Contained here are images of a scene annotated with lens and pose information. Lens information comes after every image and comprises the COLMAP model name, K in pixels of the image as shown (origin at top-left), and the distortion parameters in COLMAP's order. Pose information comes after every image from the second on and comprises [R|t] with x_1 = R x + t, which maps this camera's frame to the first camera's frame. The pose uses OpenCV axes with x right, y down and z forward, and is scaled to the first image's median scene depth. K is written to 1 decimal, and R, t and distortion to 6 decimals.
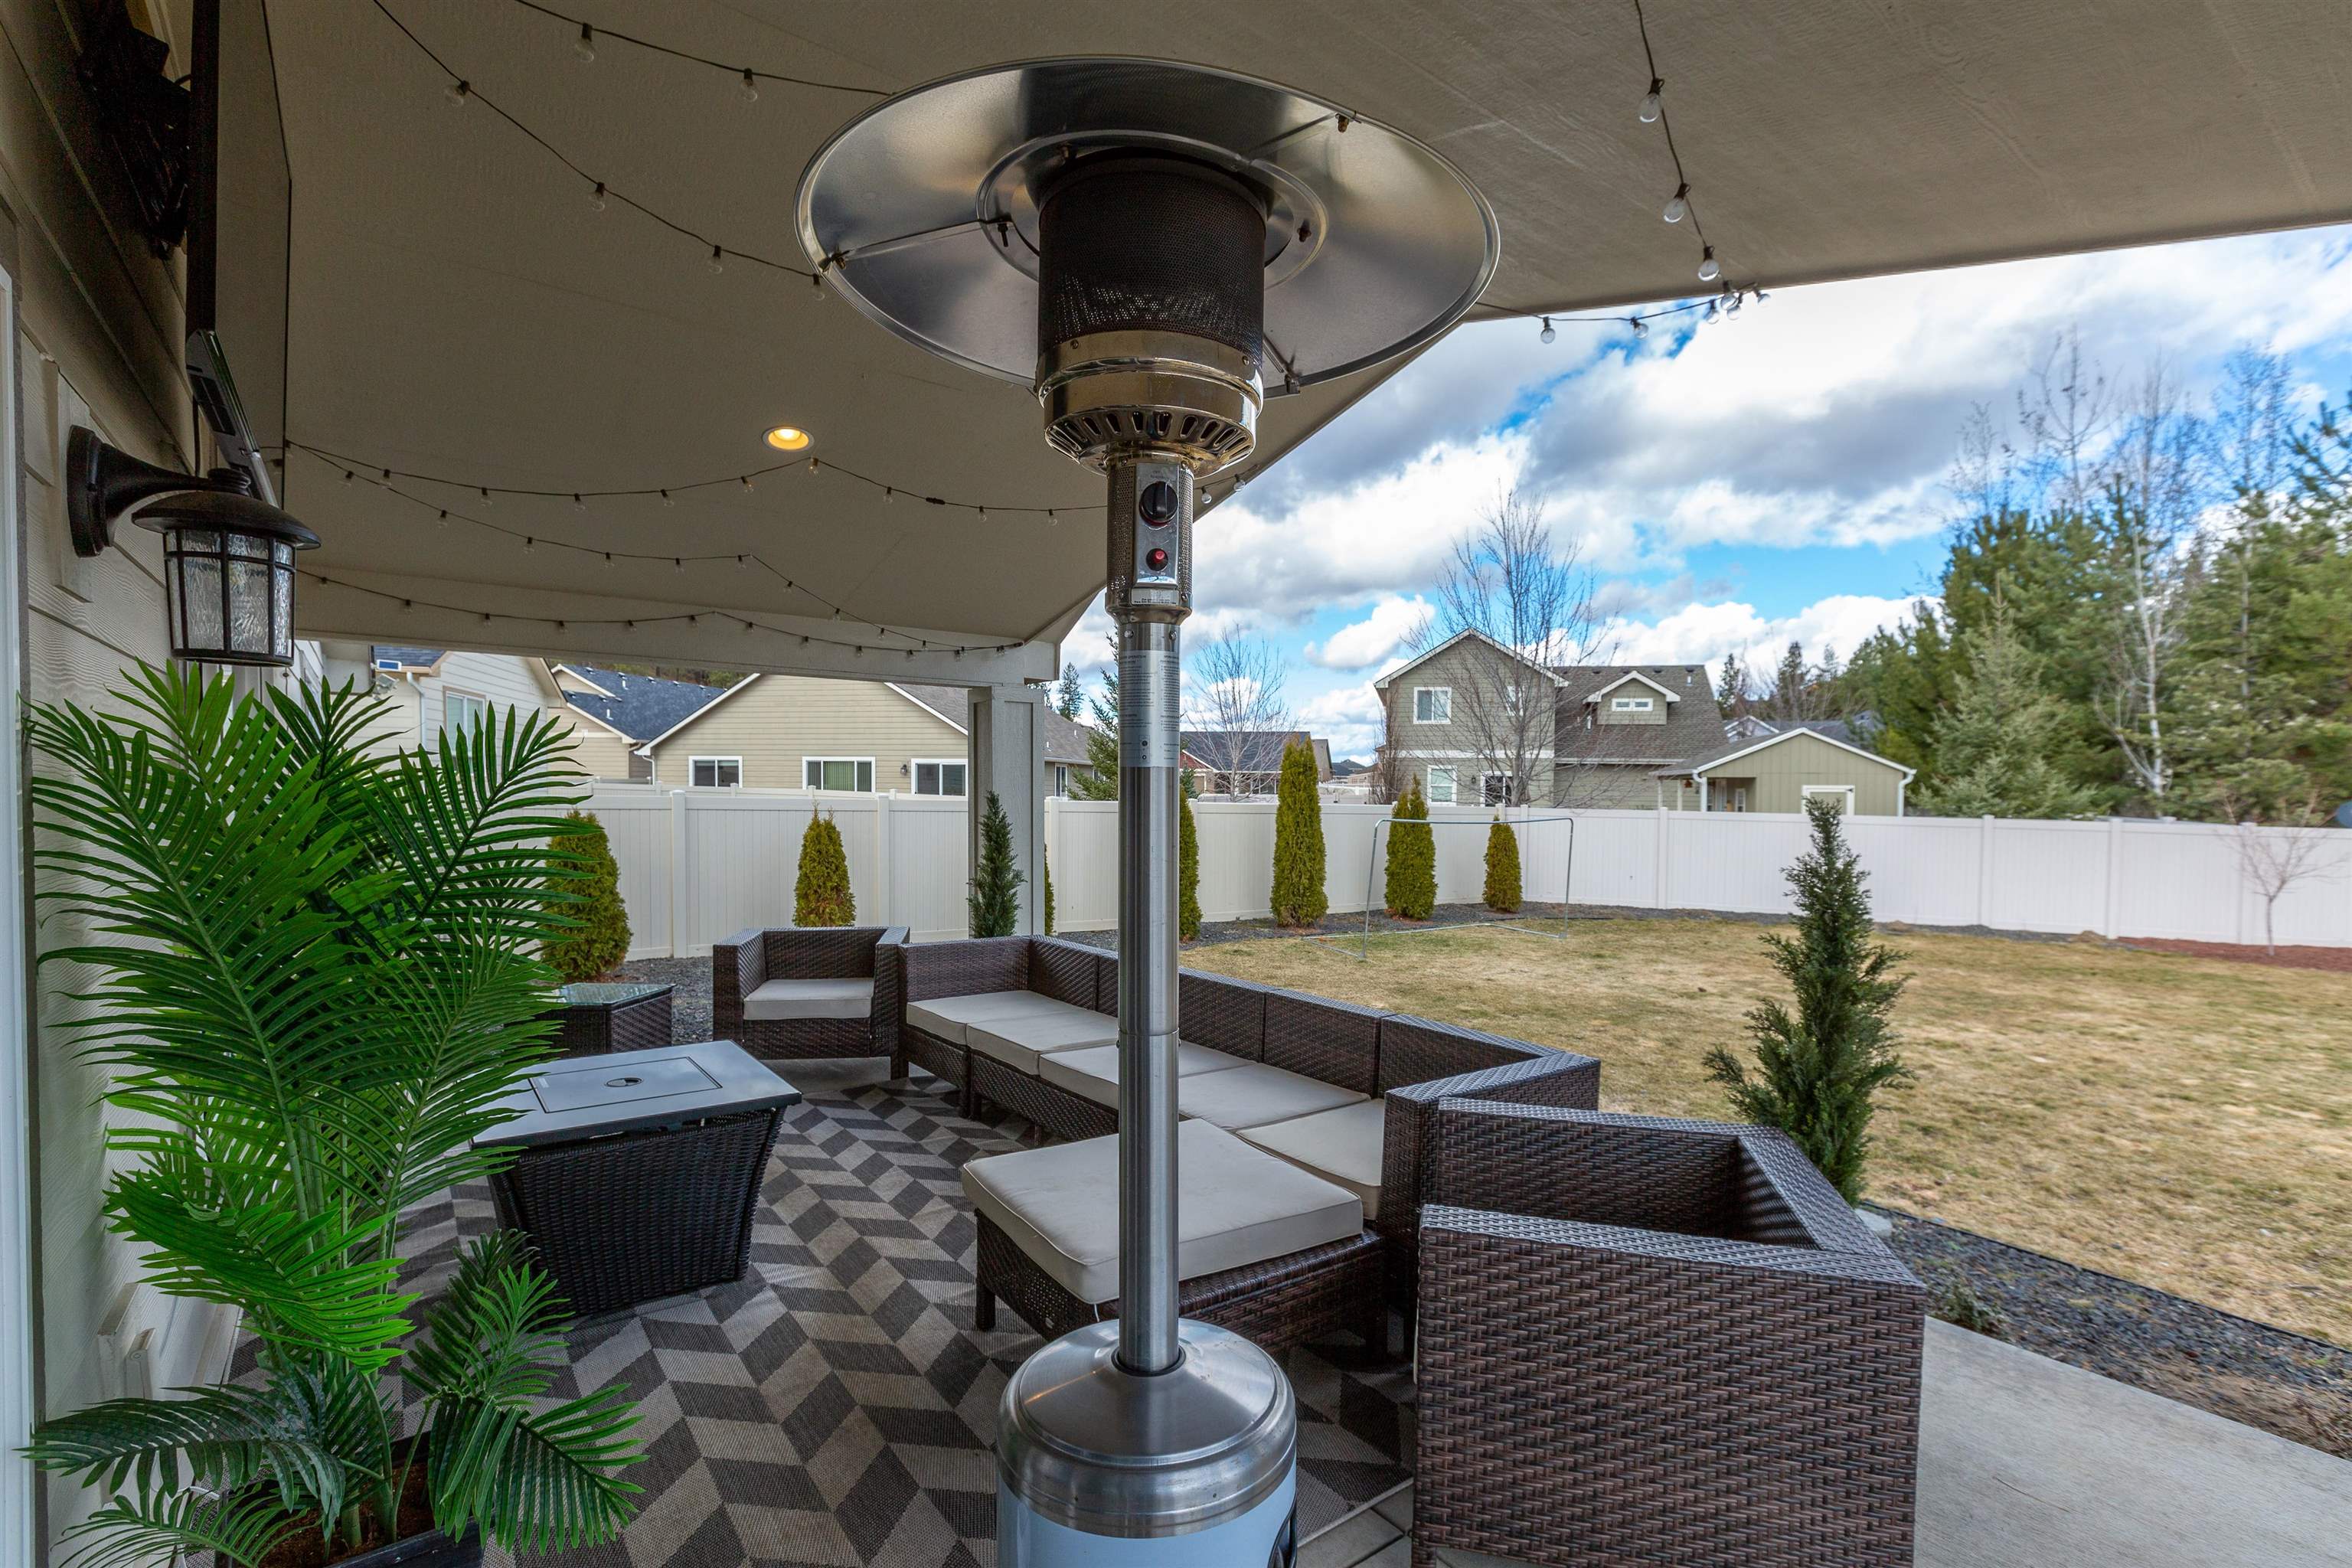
lens RADIAL K [[1085.5, 0, 1220.6], [0, 1085.5, 835.0], [0, 0, 1]] dist [-0.003141, -0.001048]
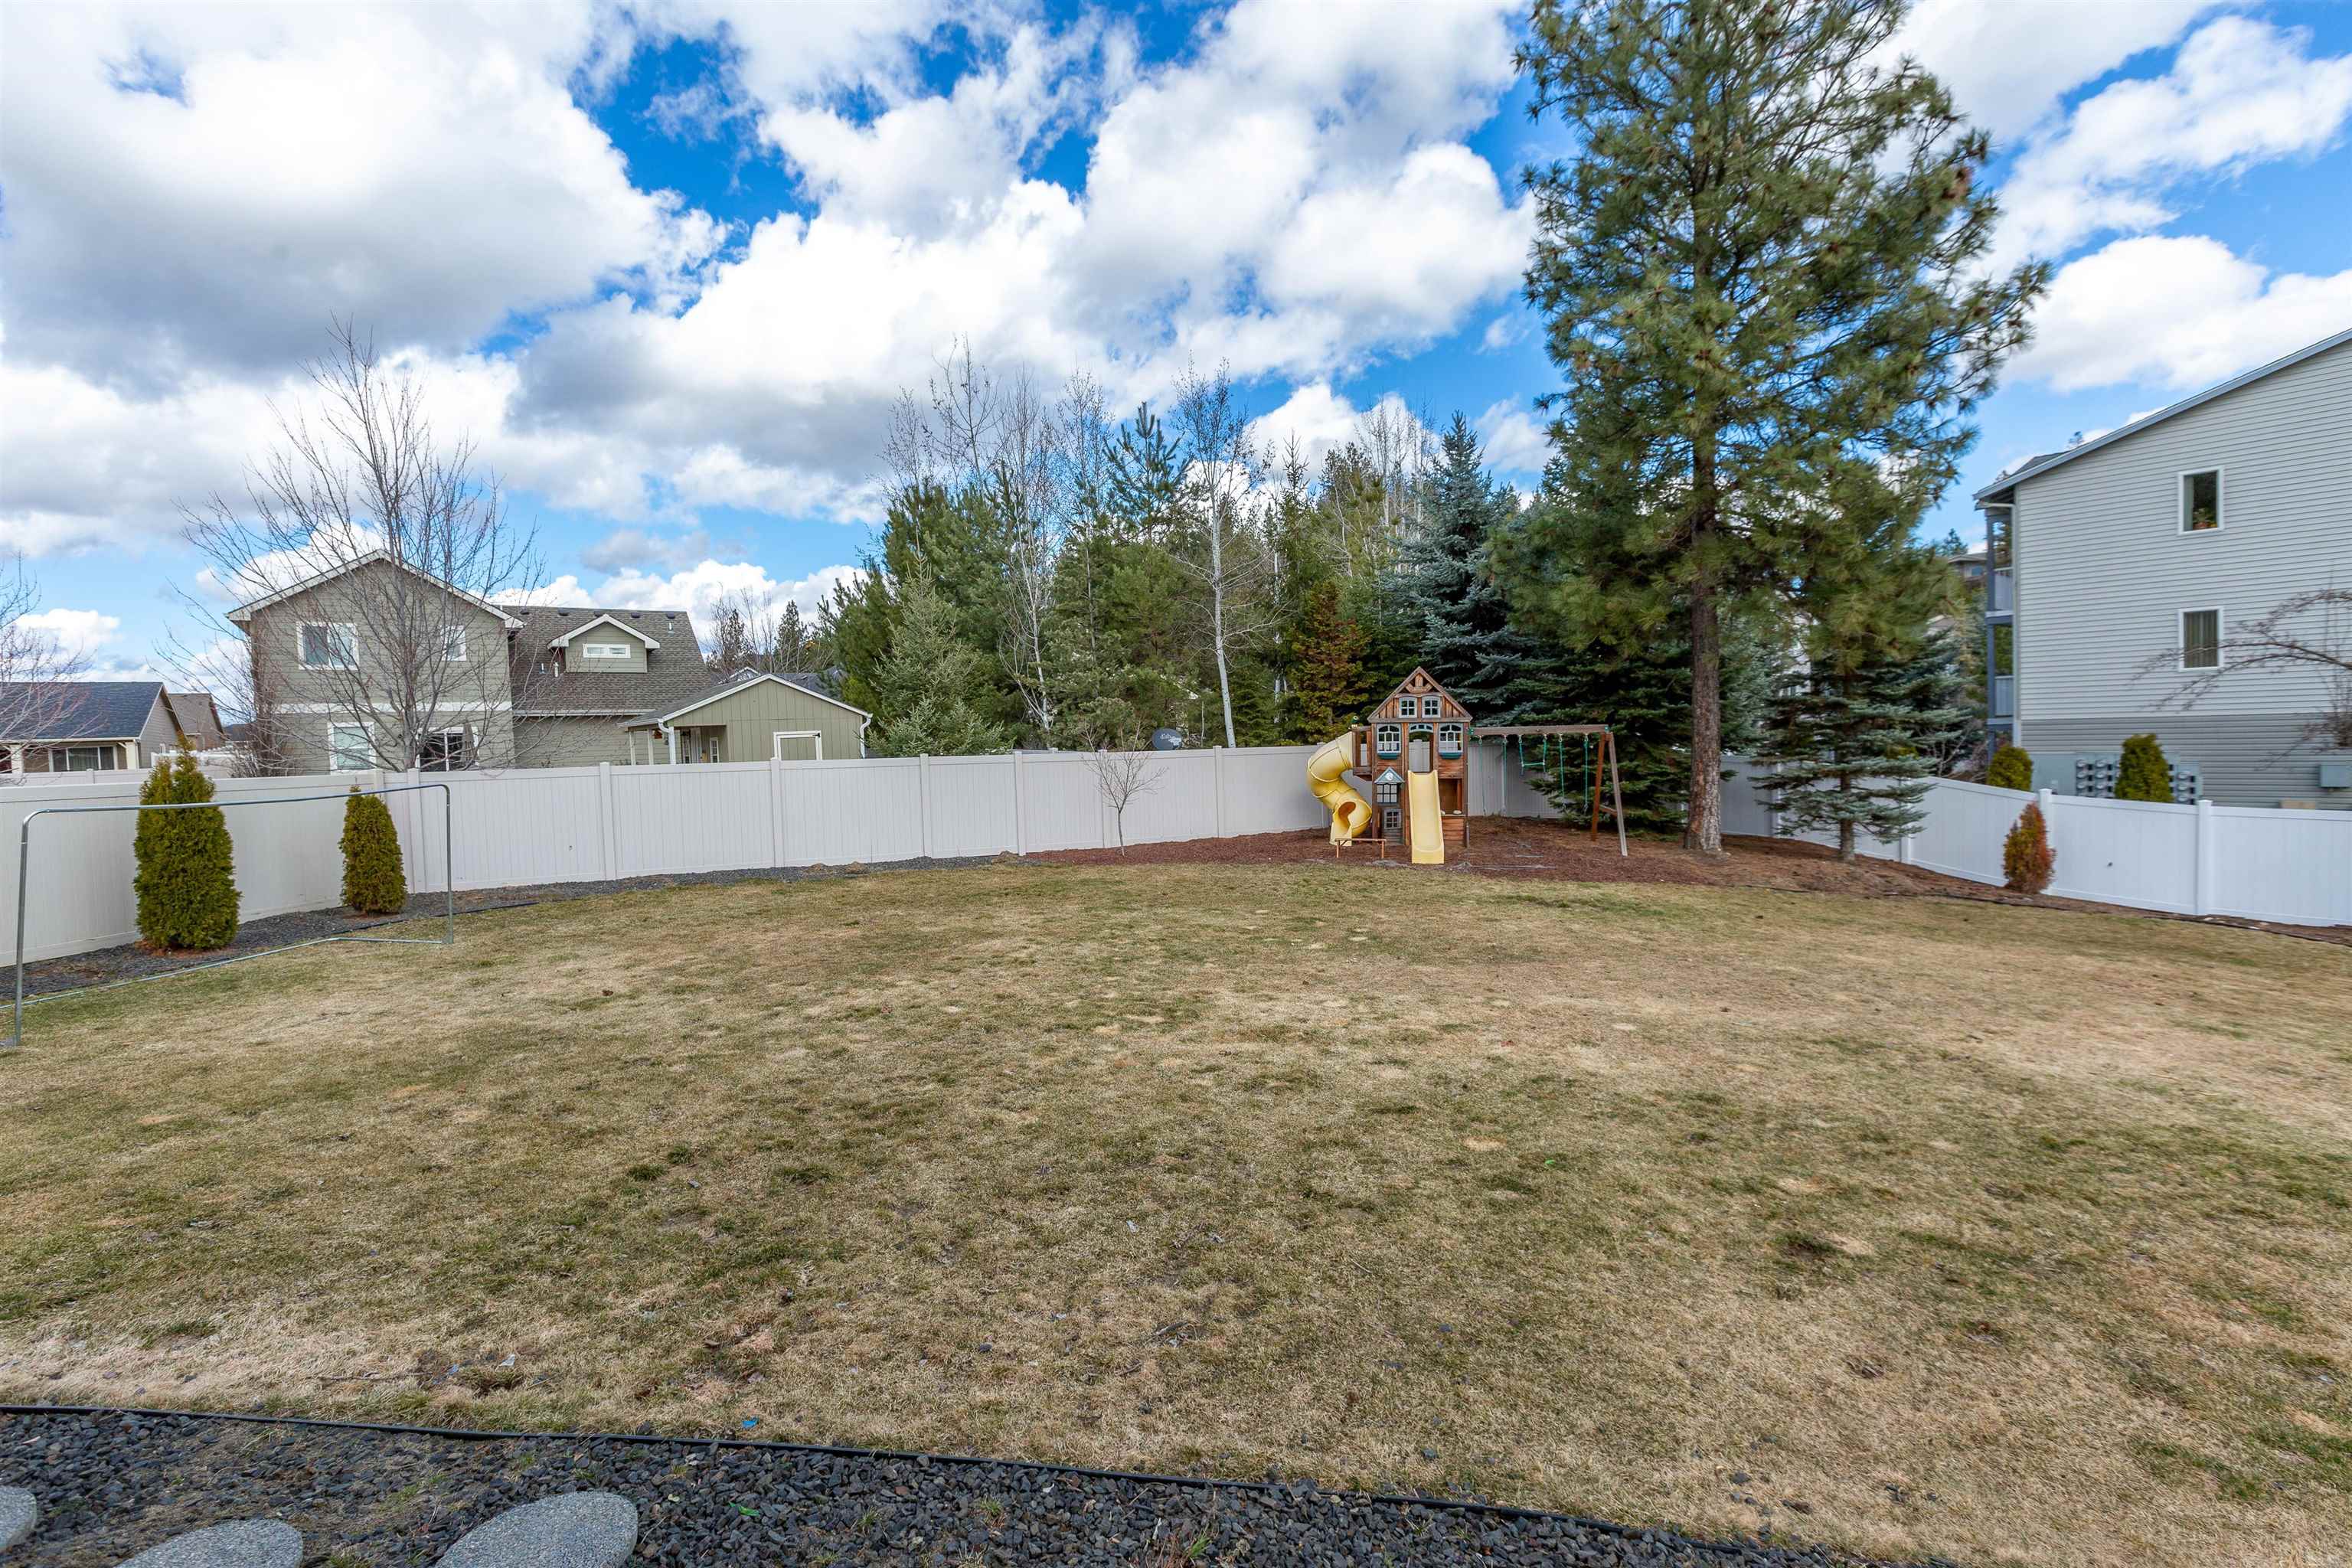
lens RADIAL K [[1046.2, 0, 1167.0], [0, 1046.2, 778.0], [0, 0, 1]] dist [-0.001758, -0.000169]
pose [[0.683642, -0.064461, 0.726966, 0.114457], [0.069136, 0.997332, 0.023419, -0.001743], [-0.726536, 0.034249, 0.686274, 0.112225]]
